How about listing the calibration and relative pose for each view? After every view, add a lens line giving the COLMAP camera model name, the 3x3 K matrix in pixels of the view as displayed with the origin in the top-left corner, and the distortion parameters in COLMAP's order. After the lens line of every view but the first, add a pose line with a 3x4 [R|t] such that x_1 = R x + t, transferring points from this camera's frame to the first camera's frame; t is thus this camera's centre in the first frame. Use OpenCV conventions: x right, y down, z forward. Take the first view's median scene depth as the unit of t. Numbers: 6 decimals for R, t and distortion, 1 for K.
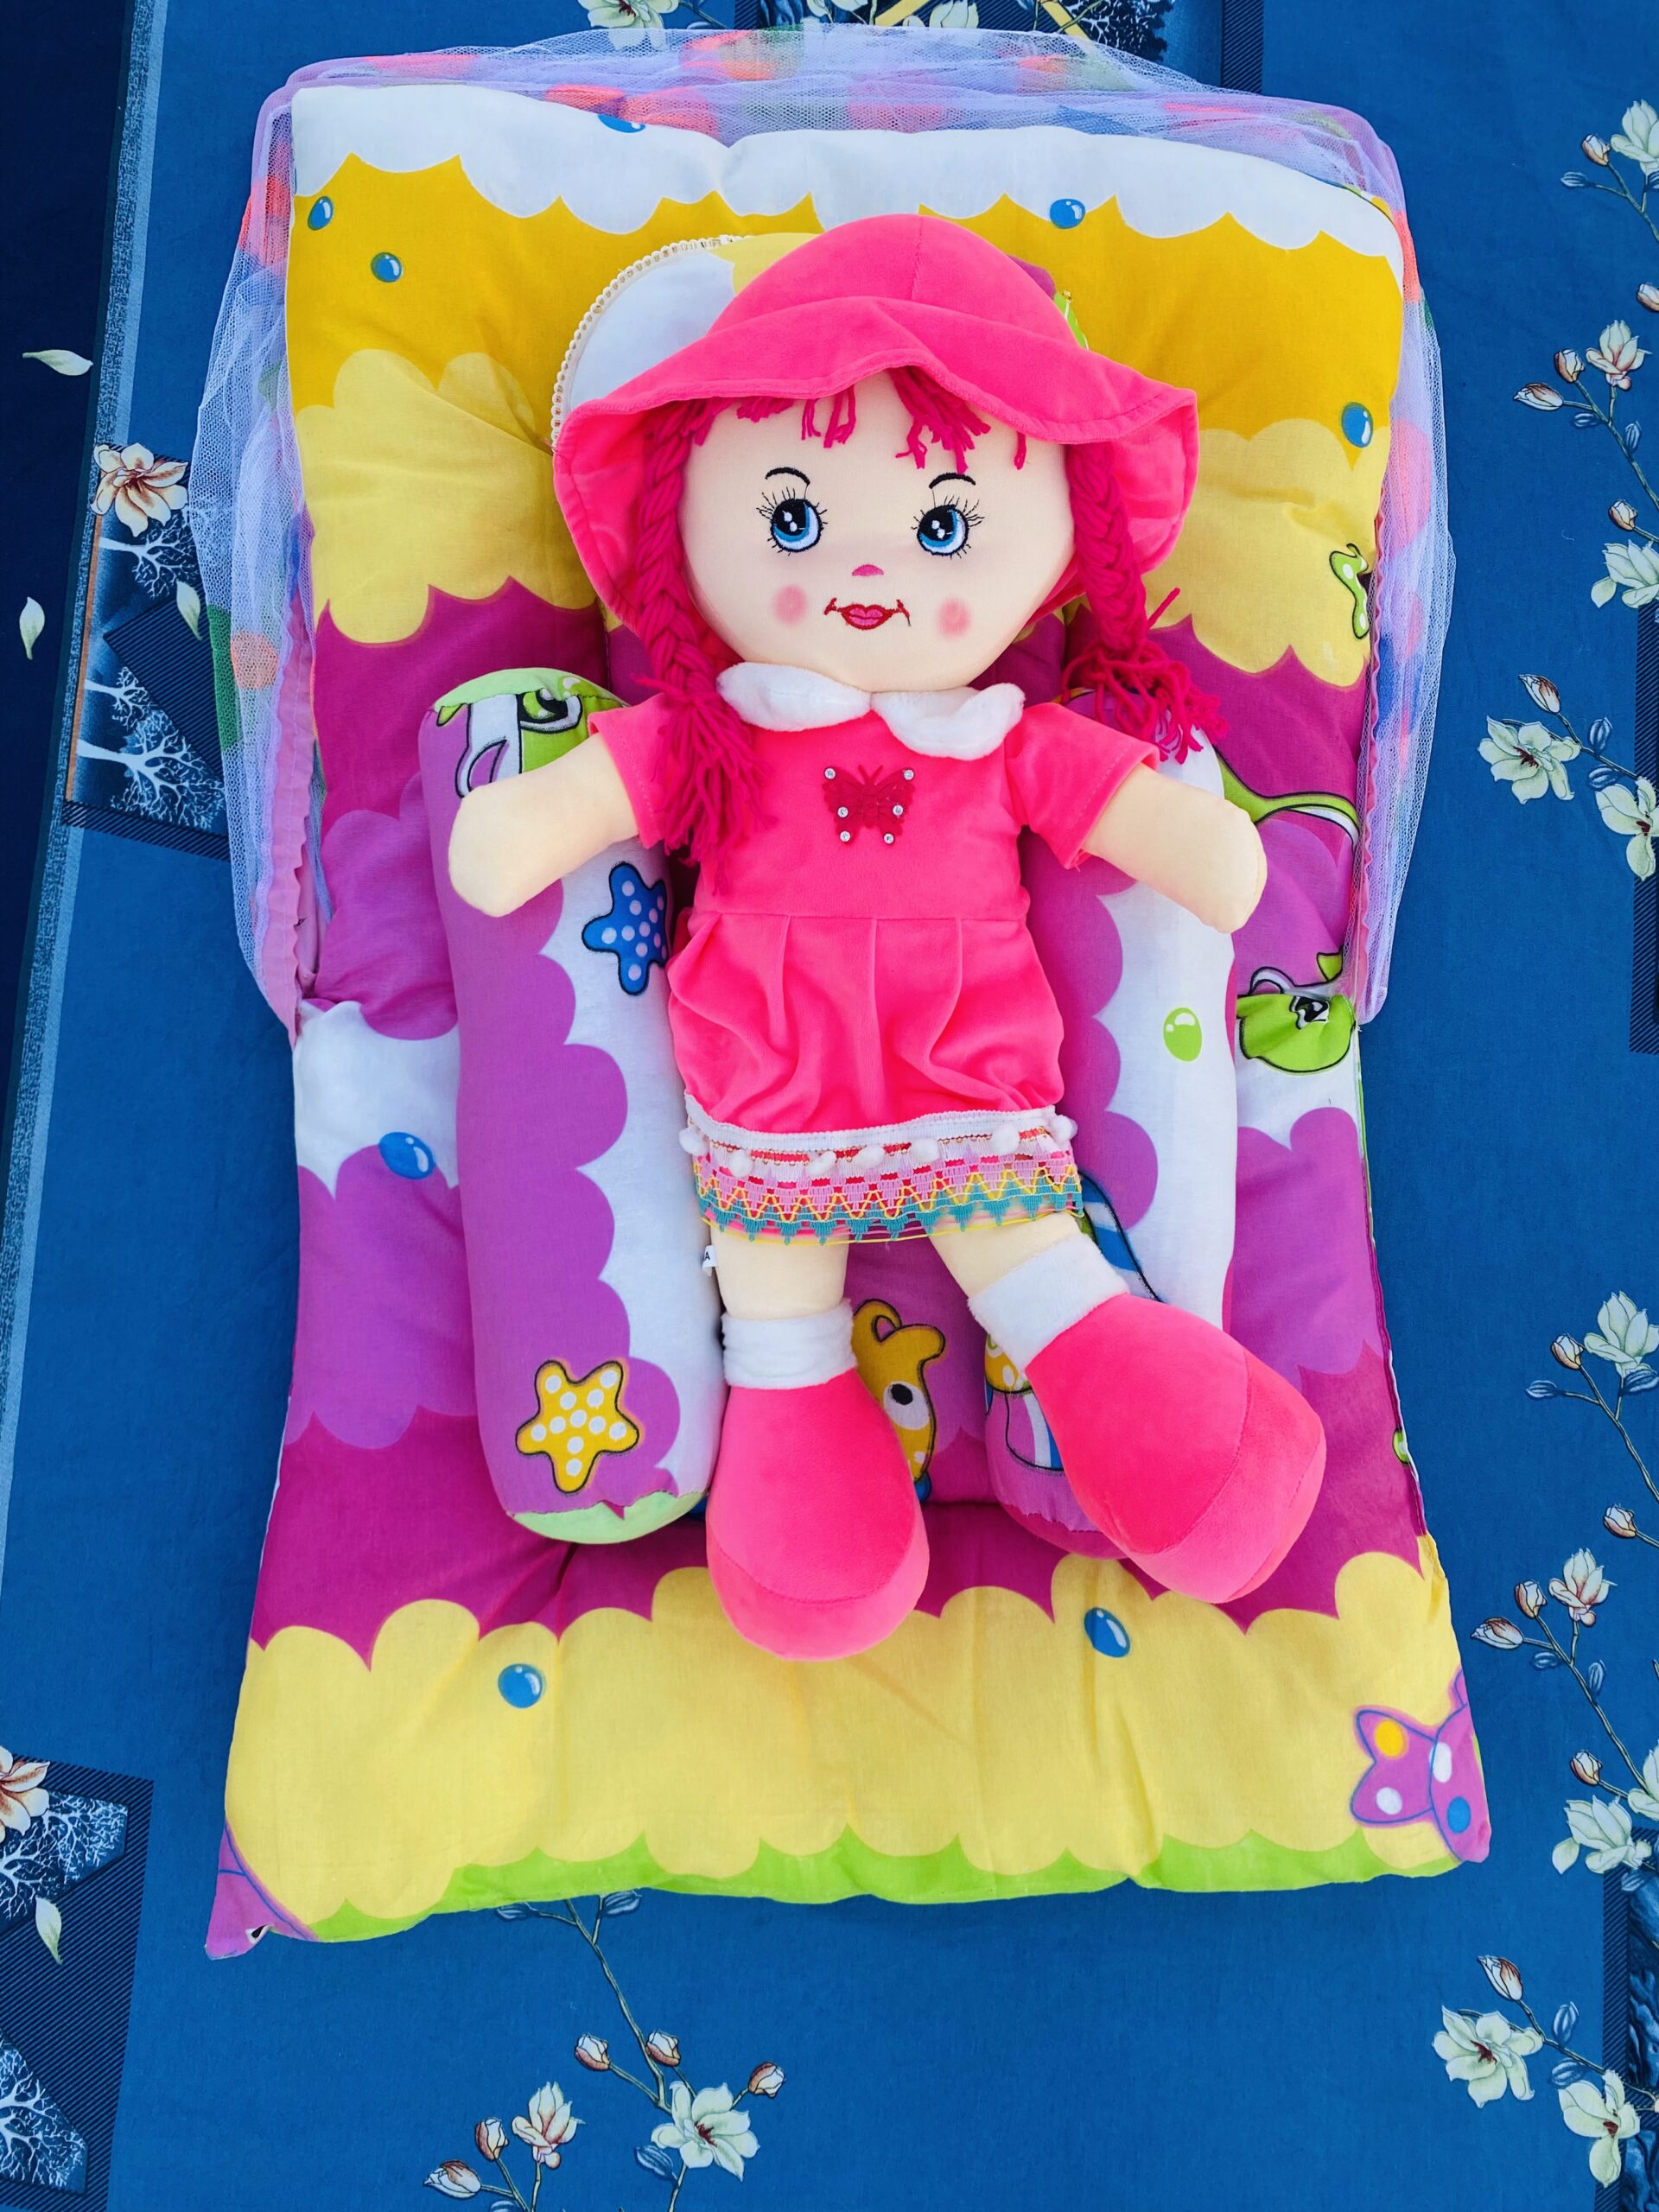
lens RADIAL K [[1694.3, 0, 874.0], [0, 1694.3, 1056.8], [0, 0, 1]] dist [-0.003011, 0.005528]
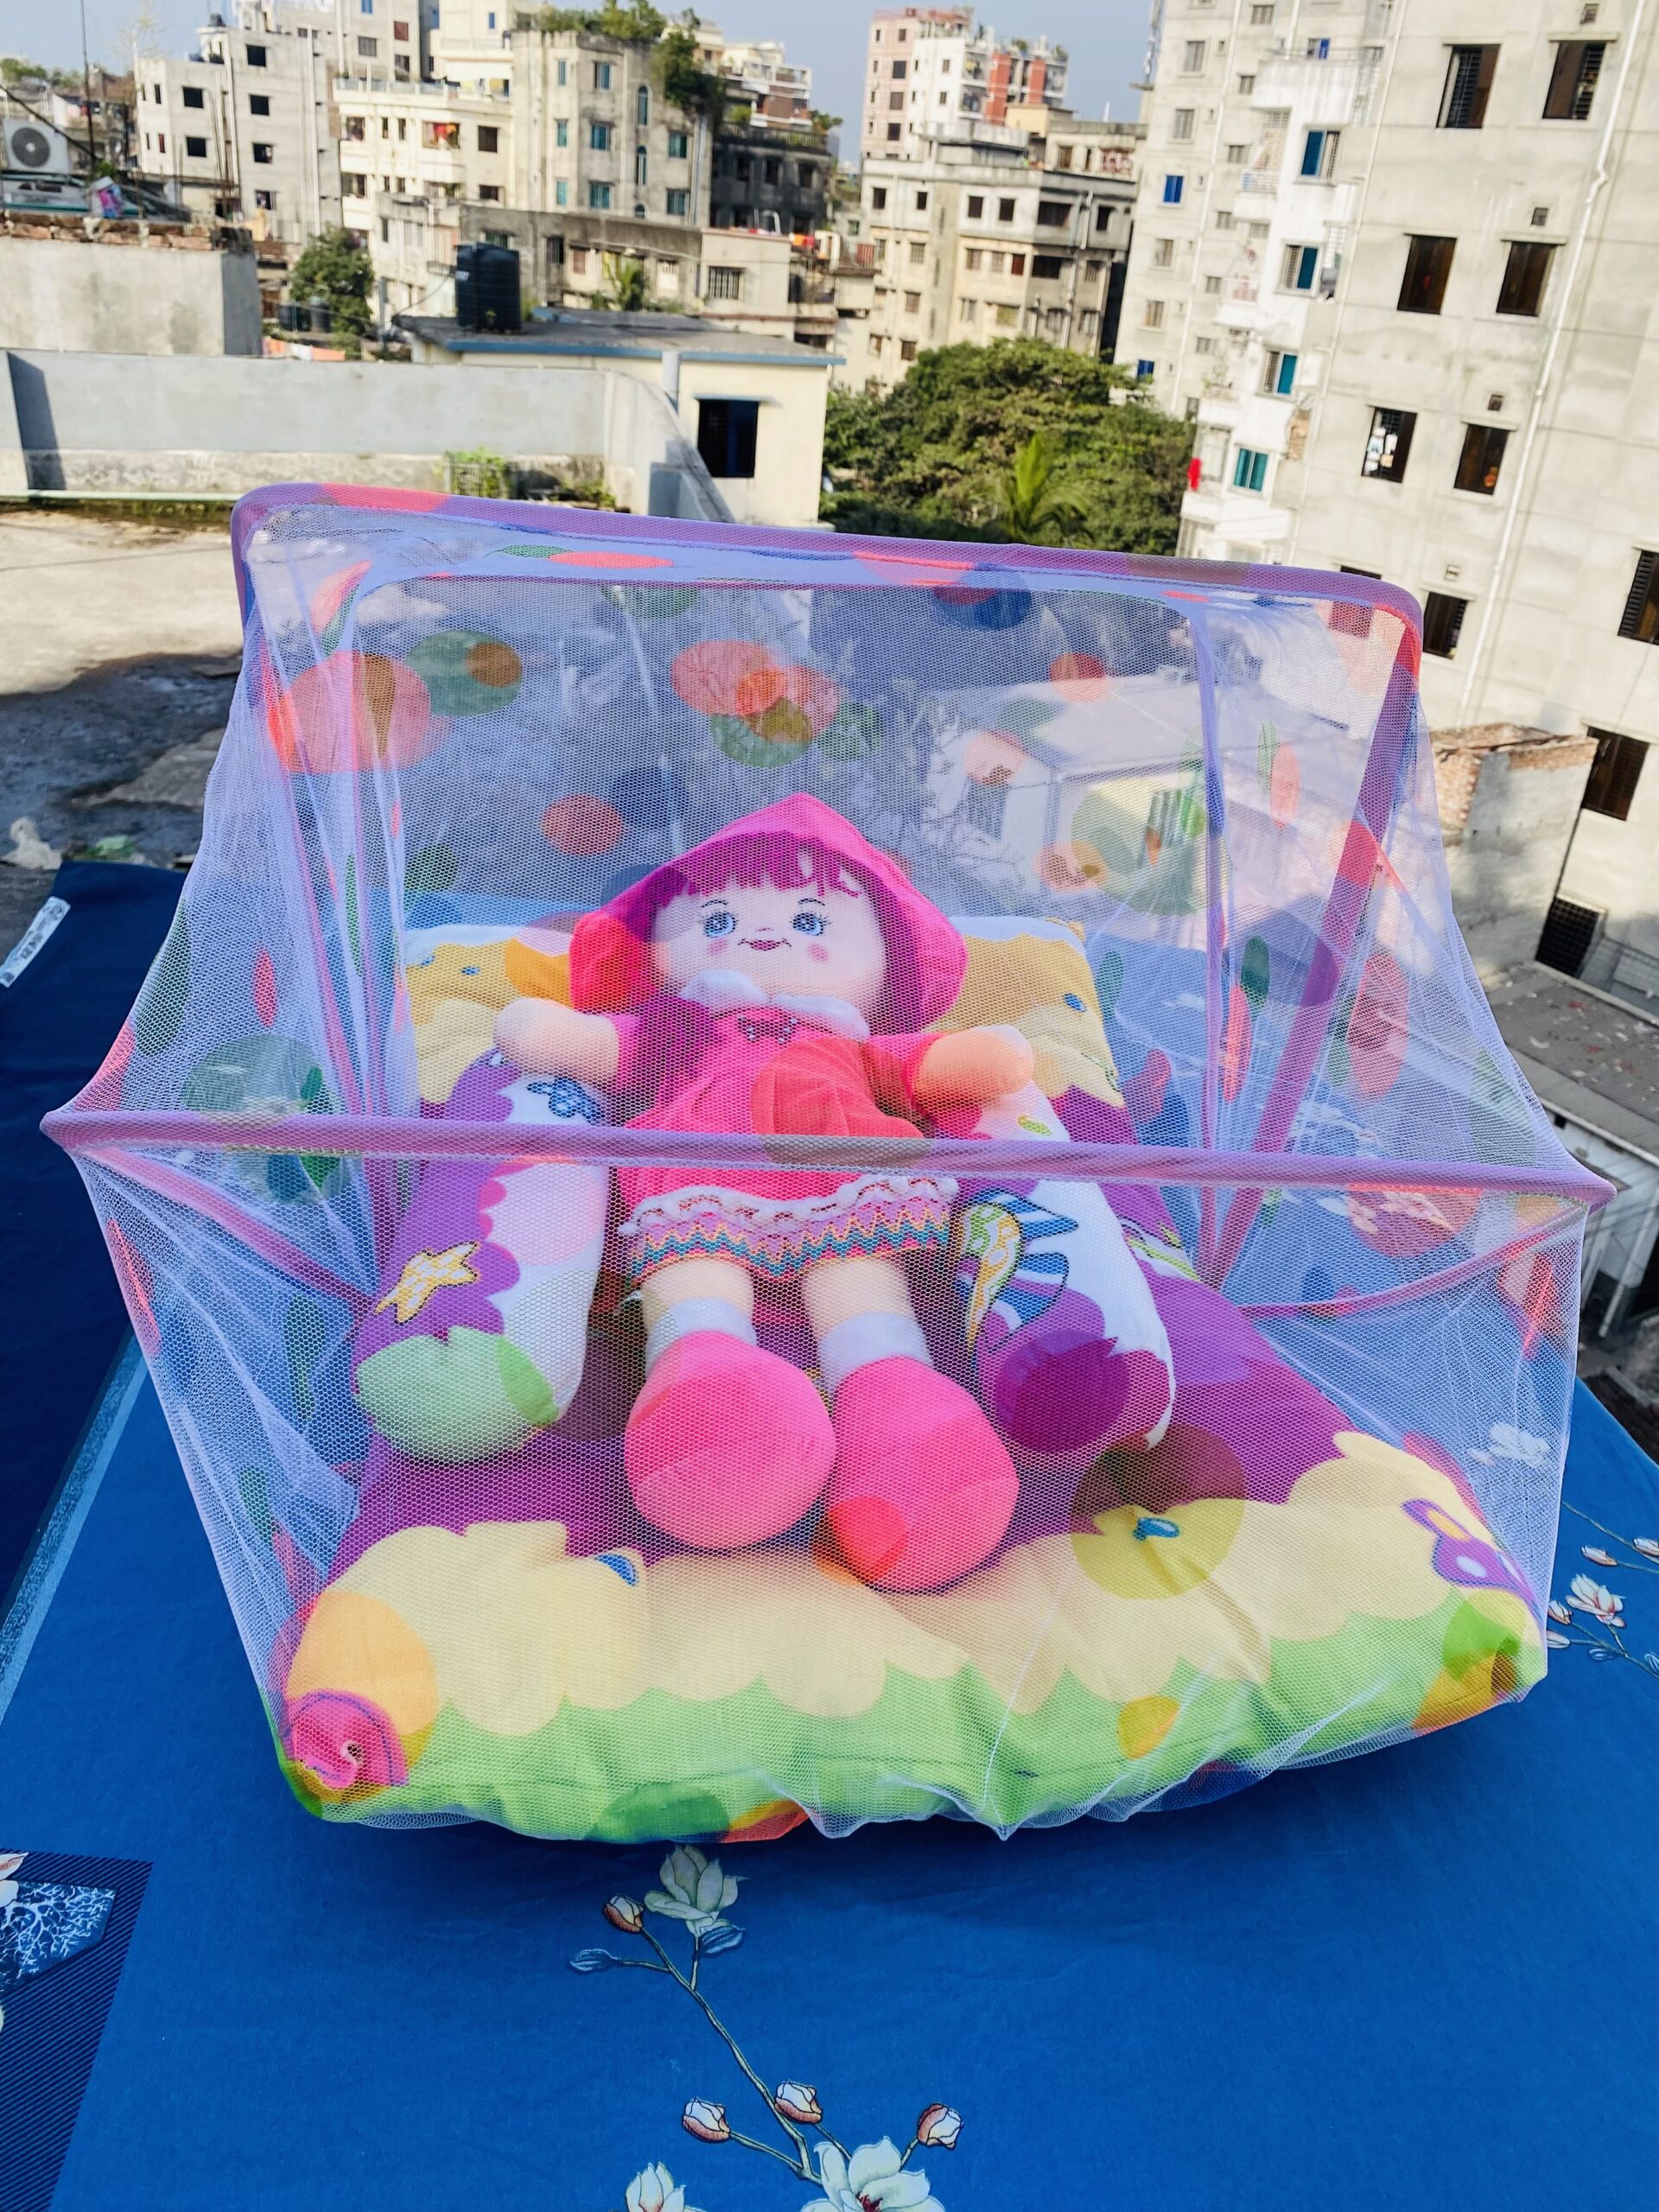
lens RADIAL K [[1694.3, 0, 841.2], [0, 1694.3, 1108.9], [0, 0, 1]] dist [-0.003011, 0.005528]
pose [[0.984596, -0.048145, 0.168084, -0.218130], [0.167281, 0.539069, -0.825483, 1.006551], [-0.050867, 0.840885, 0.538819, 0.220440]]
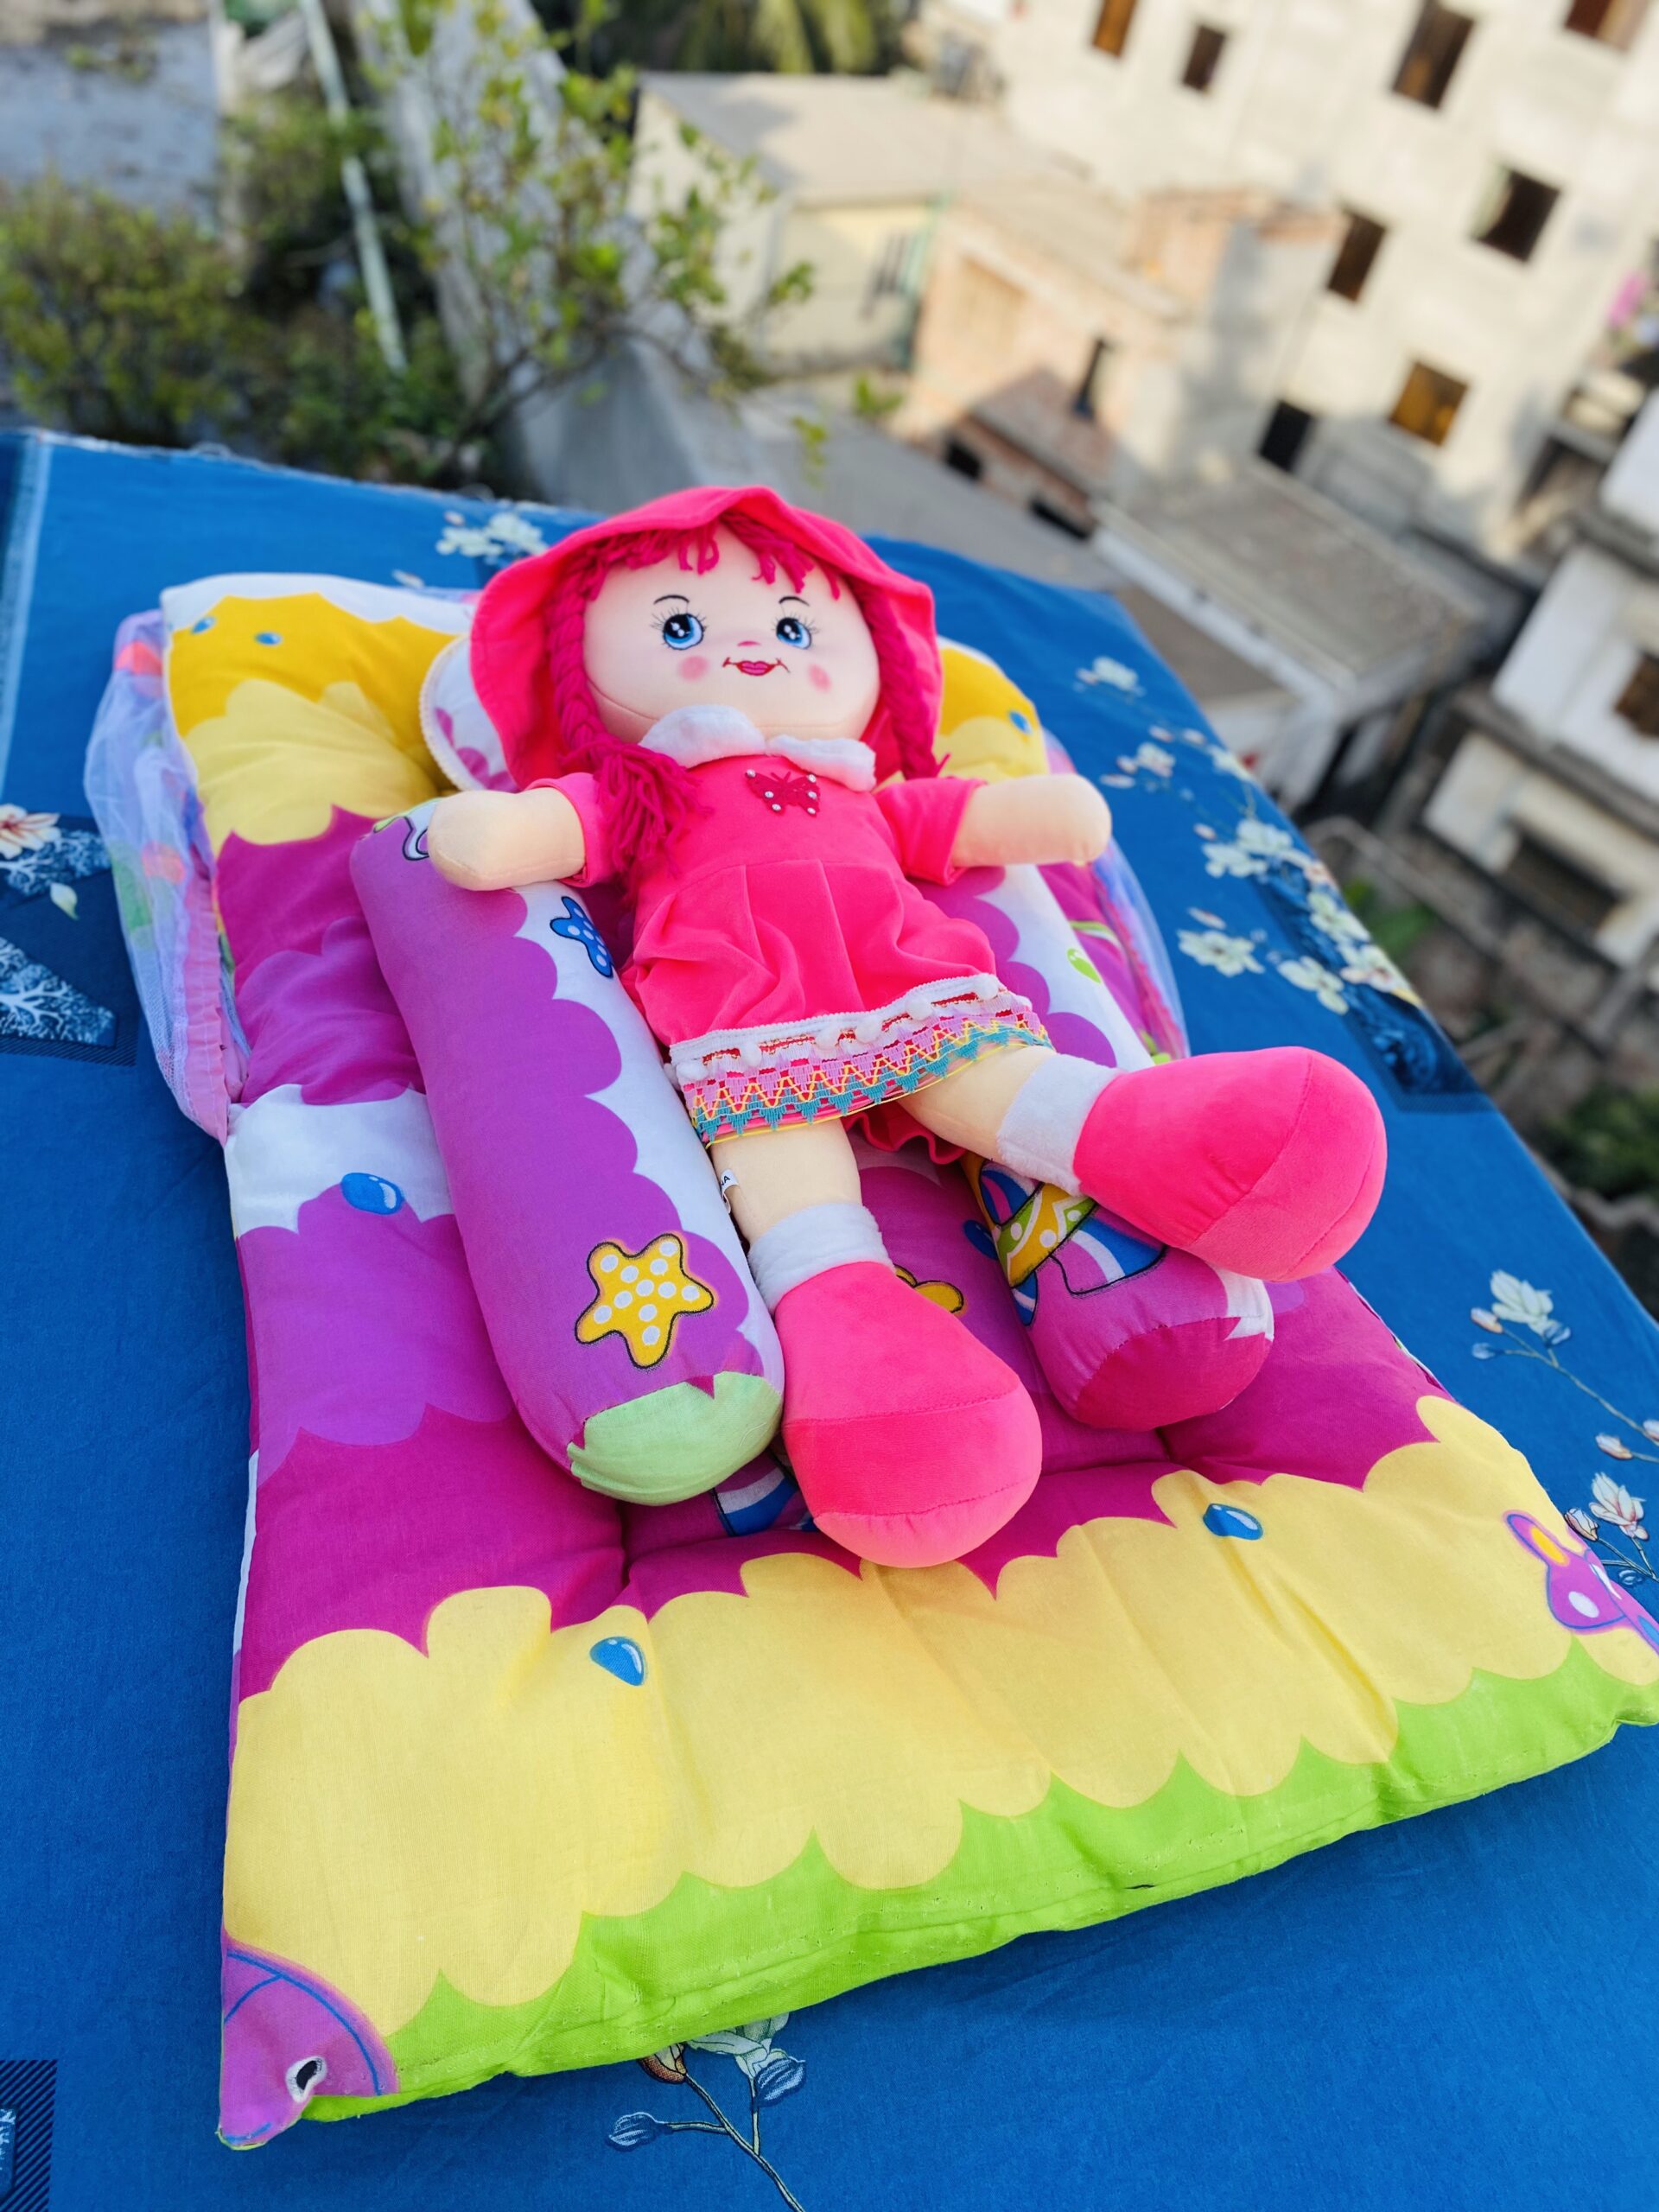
lens RADIAL K [[1694.3, 0, 835.2], [0, 1694.3, 1107.9], [0, 0, 1]] dist [-0.003011, 0.005528]
pose [[0.942848, -0.094522, 0.319537, -0.324862], [0.275168, 0.761687, -0.586614, 0.633051], [-0.187939, 0.641014, 0.744164, 0.222775]]
